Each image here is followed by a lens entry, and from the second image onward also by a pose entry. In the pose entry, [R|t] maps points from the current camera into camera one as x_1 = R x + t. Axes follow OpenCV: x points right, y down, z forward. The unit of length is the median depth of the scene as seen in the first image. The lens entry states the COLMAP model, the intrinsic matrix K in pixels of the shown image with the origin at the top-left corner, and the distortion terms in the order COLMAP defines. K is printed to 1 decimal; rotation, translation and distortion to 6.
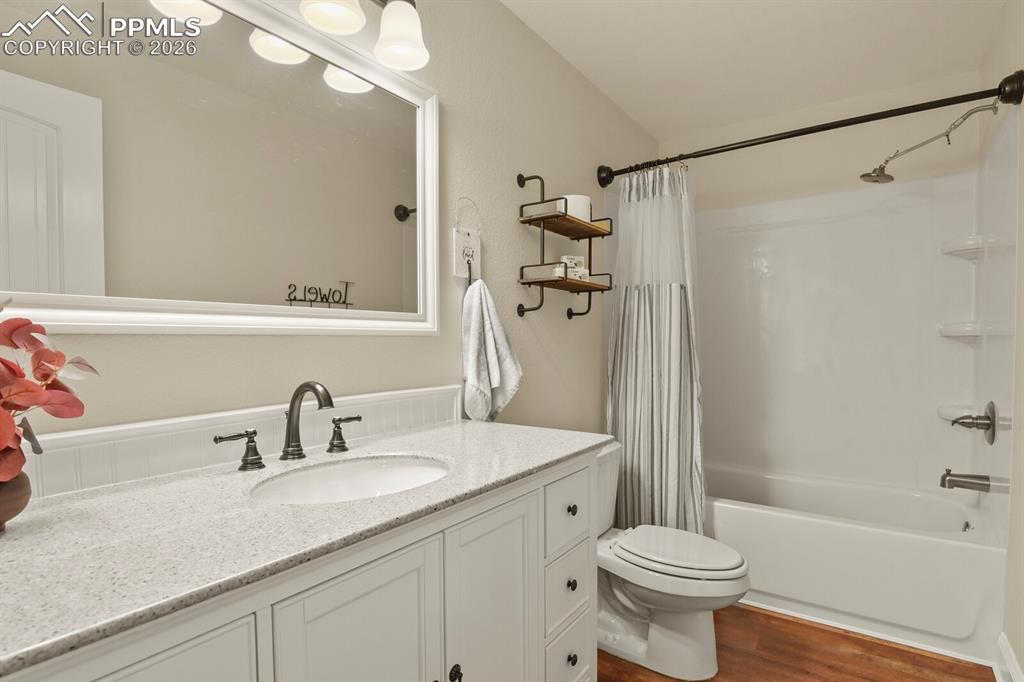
lens RADIAL K [[503.8, 0, 512.0], [0, 503.8, 341.0], [0, 0, 1]] dist [0.030262, 0.000130]
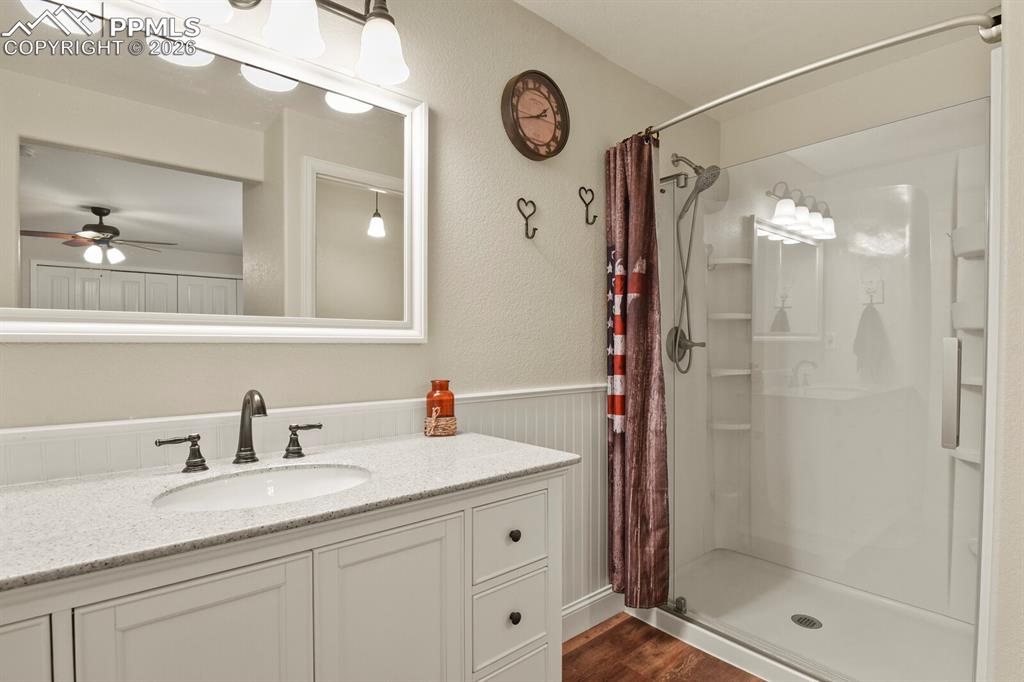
lens RADIAL K [[509.3, 0, 510.5], [0, 509.3, 334.2], [0, 0, 1]] dist [-0.002362, 0.000069]
pose [[0.969035, -0.002954, -0.246906, 0.349081], [0.000286, 0.999941, -0.010839, -0.022610], [0.246923, 0.010433, 0.968979, 0.101263]]
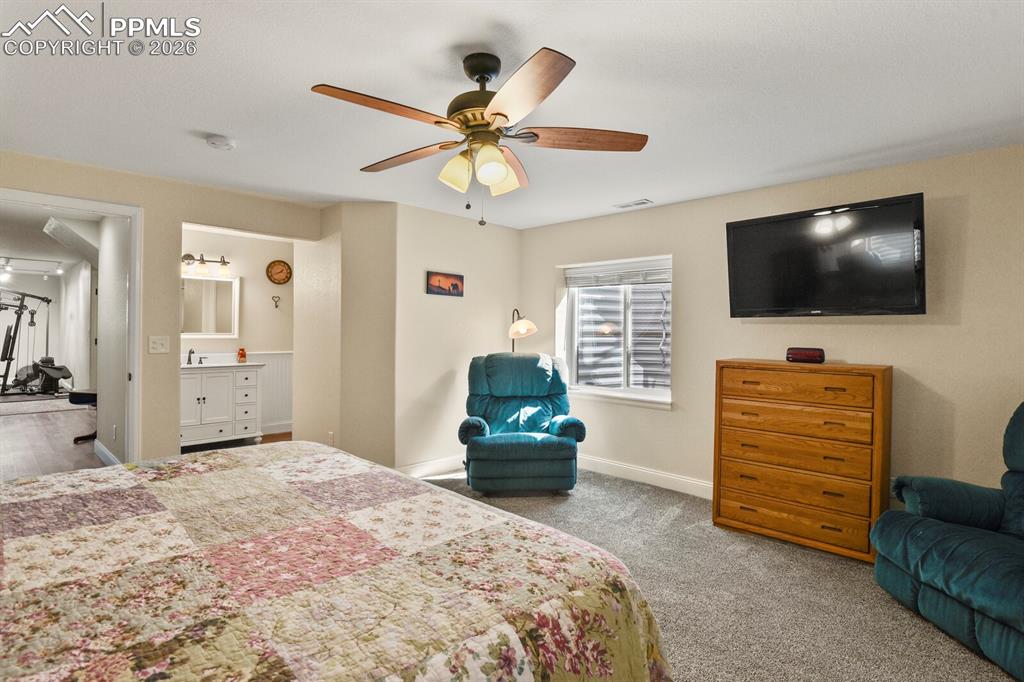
lens RADIAL K [[509.3, 0, 510.5], [0, 509.3, 334.2], [0, 0, 1]] dist [-0.002362, 0.000069]
pose [[0.985274, 0.006803, -0.170845, 3.411084], [-0.006190, 0.999972, 0.004118, -0.098920], [0.170869, -0.003000, 0.985289, -3.281319]]
